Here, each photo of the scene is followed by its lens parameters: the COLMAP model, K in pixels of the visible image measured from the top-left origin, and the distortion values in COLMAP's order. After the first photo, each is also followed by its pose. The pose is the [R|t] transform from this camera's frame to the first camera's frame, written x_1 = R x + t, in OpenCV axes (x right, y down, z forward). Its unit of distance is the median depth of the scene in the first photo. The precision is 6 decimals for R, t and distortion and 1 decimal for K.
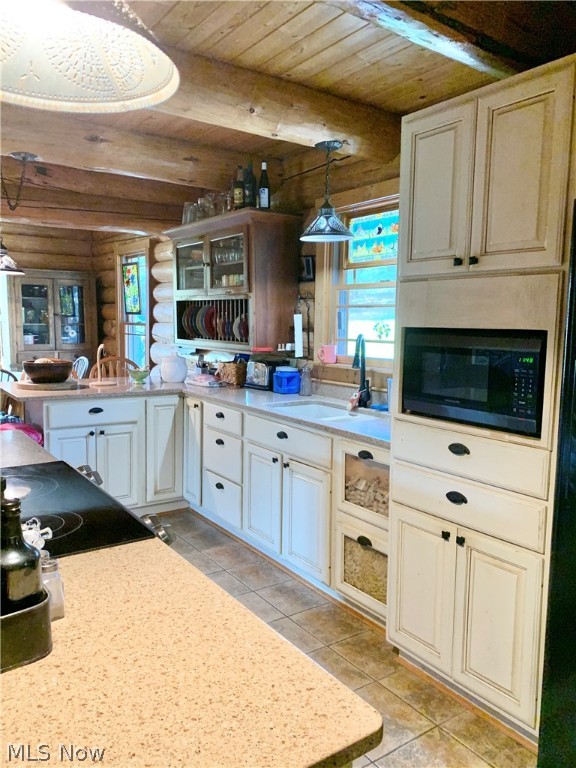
lens RADIAL K [[587.5, 0, 286.4], [0, 587.5, 388.8], [0, 0, 1]] dist [0.032218, -0.035370]
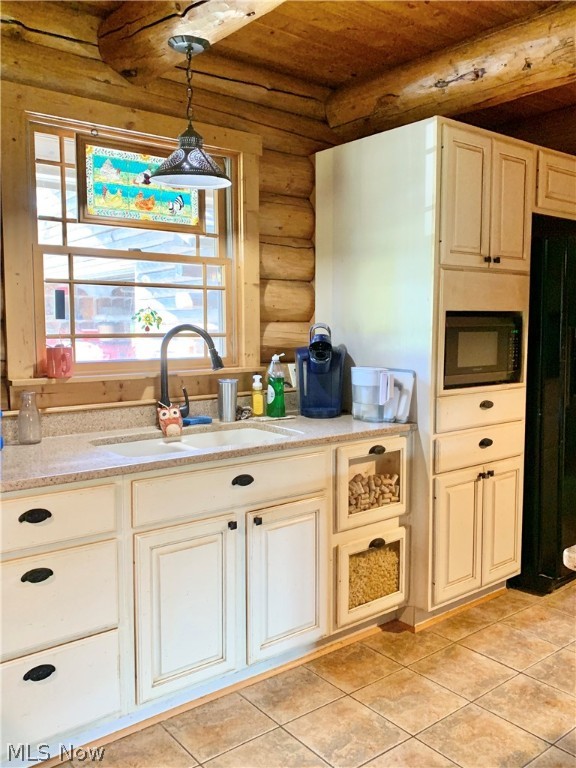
lens RADIAL K [[660.0, 0, 294.3], [0, 660.0, 384.0], [0, 0, 1]] dist [0.025790, -0.026736]
pose [[-0.062601, -0.109648, 0.991997, -0.670276], [0.118184, 0.986139, 0.116459, -0.096897], [-0.991016, 0.124529, -0.048775, 0.891842]]
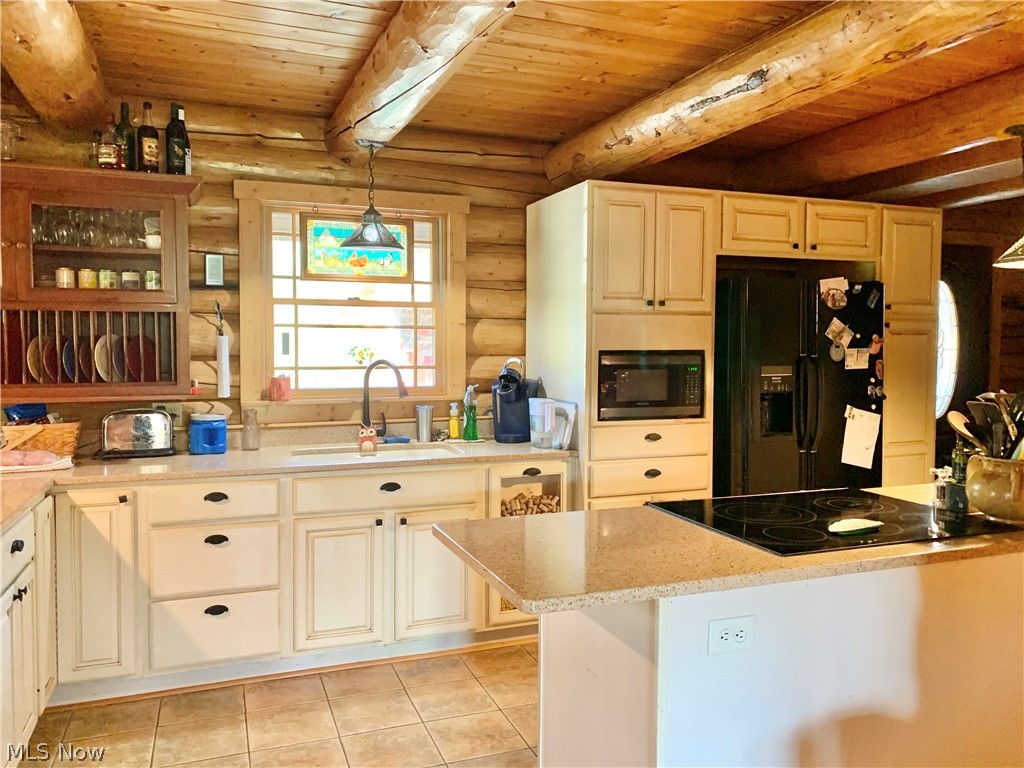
lens RADIAL K [[783.4, 0, 527.1], [0, 783.4, 379.1], [0, 0, 1]] dist [0.032218, -0.035370]
pose [[0.231429, -0.064614, 0.970704, -0.929709], [0.114021, 0.992717, 0.038895, -0.082778], [-0.966147, 0.101679, 0.237111, 0.502932]]
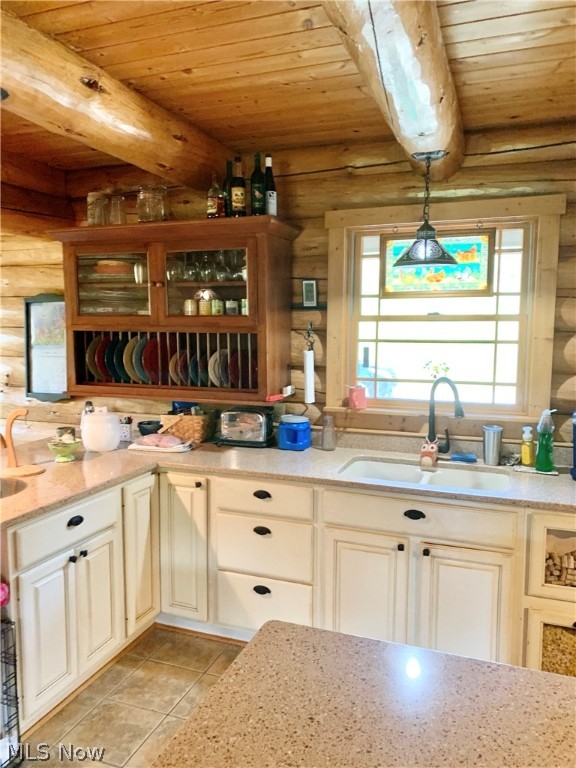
lens RADIAL K [[587.5, 0, 286.1], [0, 587.5, 387.5], [0, 0, 1]] dist [0.032218, -0.035370]
pose [[0.826681, -0.080804, 0.556838, -0.532498], [0.080392, 0.996444, 0.025247, -0.115080], [-0.556898, 0.023895, 0.830237, 0.400538]]
